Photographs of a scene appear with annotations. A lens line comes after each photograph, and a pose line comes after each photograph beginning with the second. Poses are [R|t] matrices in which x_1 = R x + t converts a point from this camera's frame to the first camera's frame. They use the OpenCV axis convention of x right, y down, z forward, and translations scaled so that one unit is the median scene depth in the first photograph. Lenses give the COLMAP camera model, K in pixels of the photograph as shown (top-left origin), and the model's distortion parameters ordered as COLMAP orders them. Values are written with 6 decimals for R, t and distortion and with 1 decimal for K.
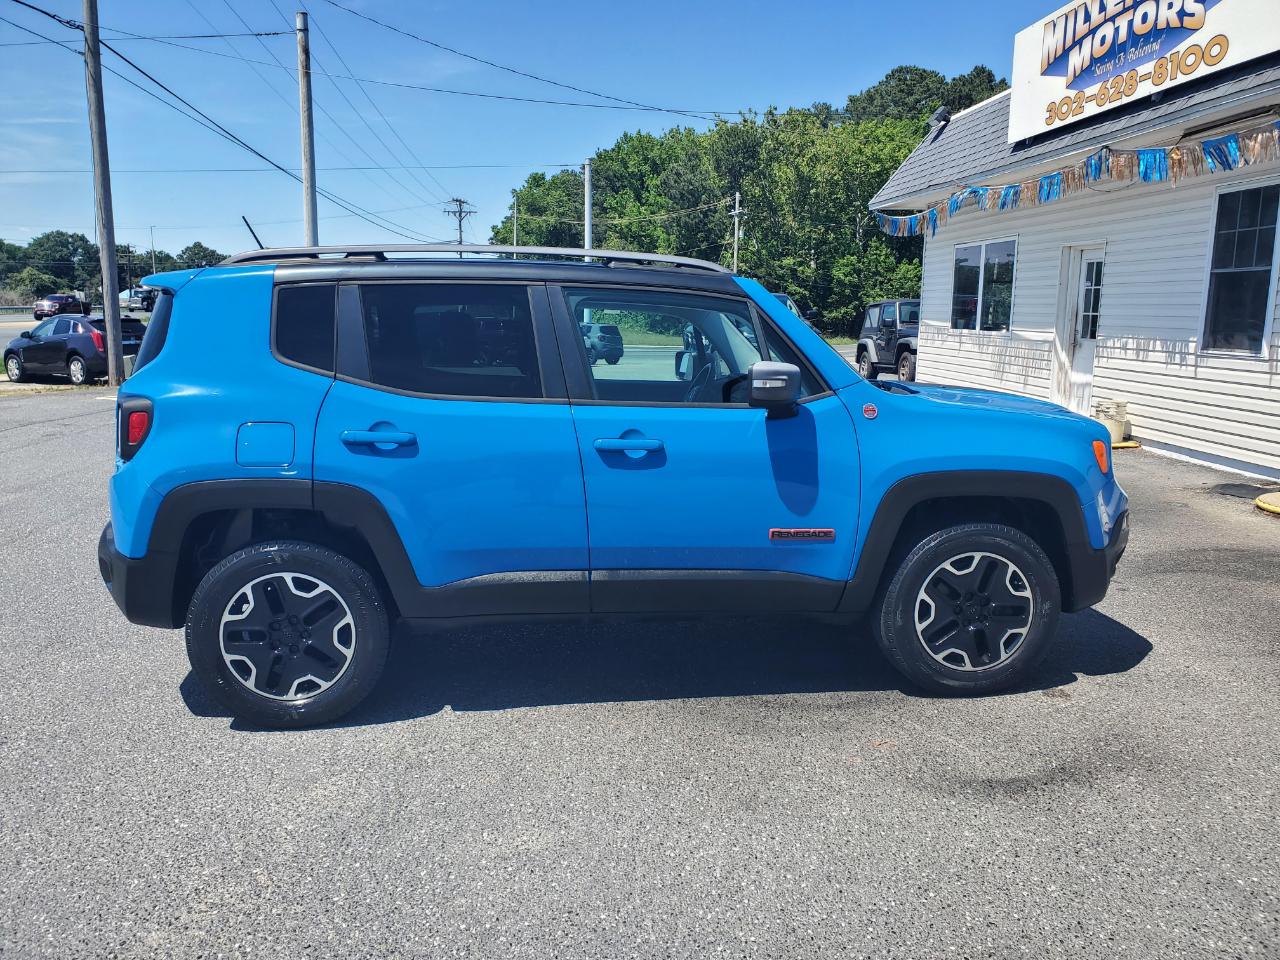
lens RADIAL K [[1025.9, 0, 647.2], [0, 1025.9, 486.4], [0, 0, 1]] dist [0.000569, -0.002944]
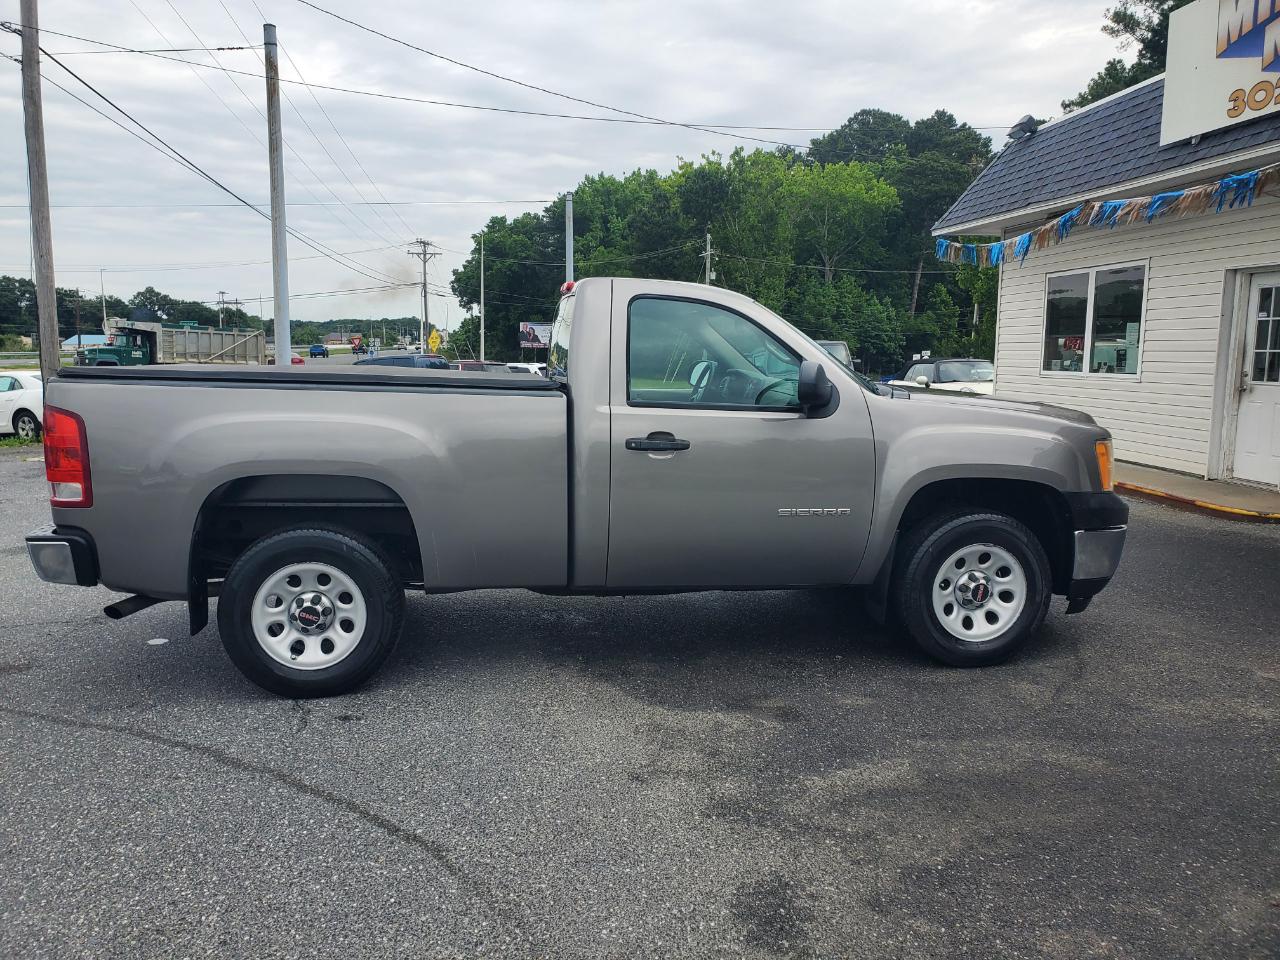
lens RADIAL K [[1025.9, 0, 647.2], [0, 1025.9, 486.4], [0, 0, 1]] dist [0.000569, -0.002944]
pose [[0.999138, -0.010708, 0.040106, -0.058239], [0.012336, 0.999101, -0.040556, -0.020502], [-0.039636, 0.041016, 0.998372, 0.127938]]
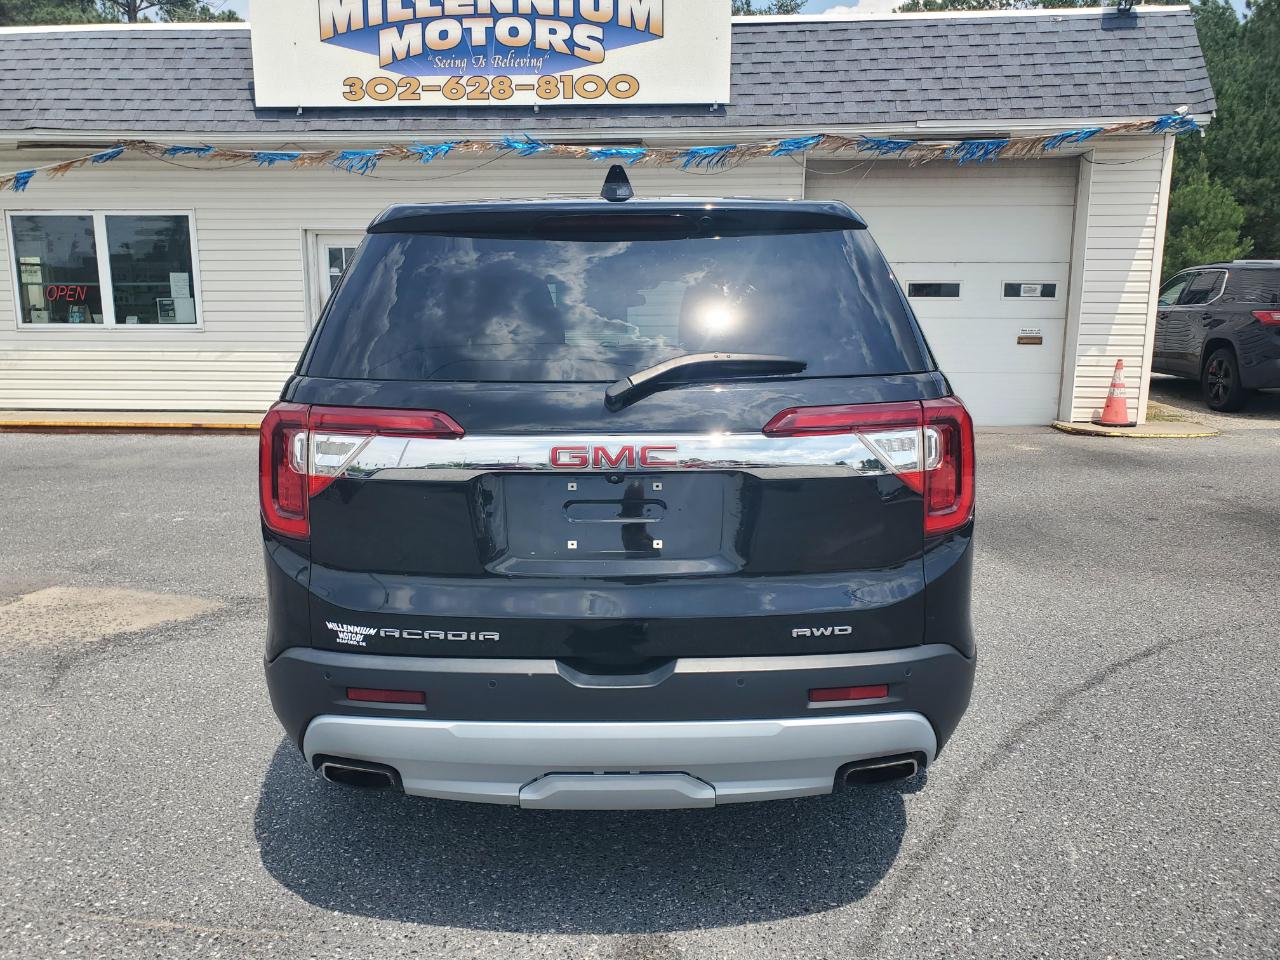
lens RADIAL K [[961.6, 0, 640.0], [0, 961.6, 480.0], [0, 0, 1]] dist [0.007883, 0.002801]
pose [[0.136843, -0.178921, 0.974300, -0.287355], [0.171143, 0.973033, 0.154651, -0.057418], [-0.975697, 0.145582, 0.163774, 0.363592]]
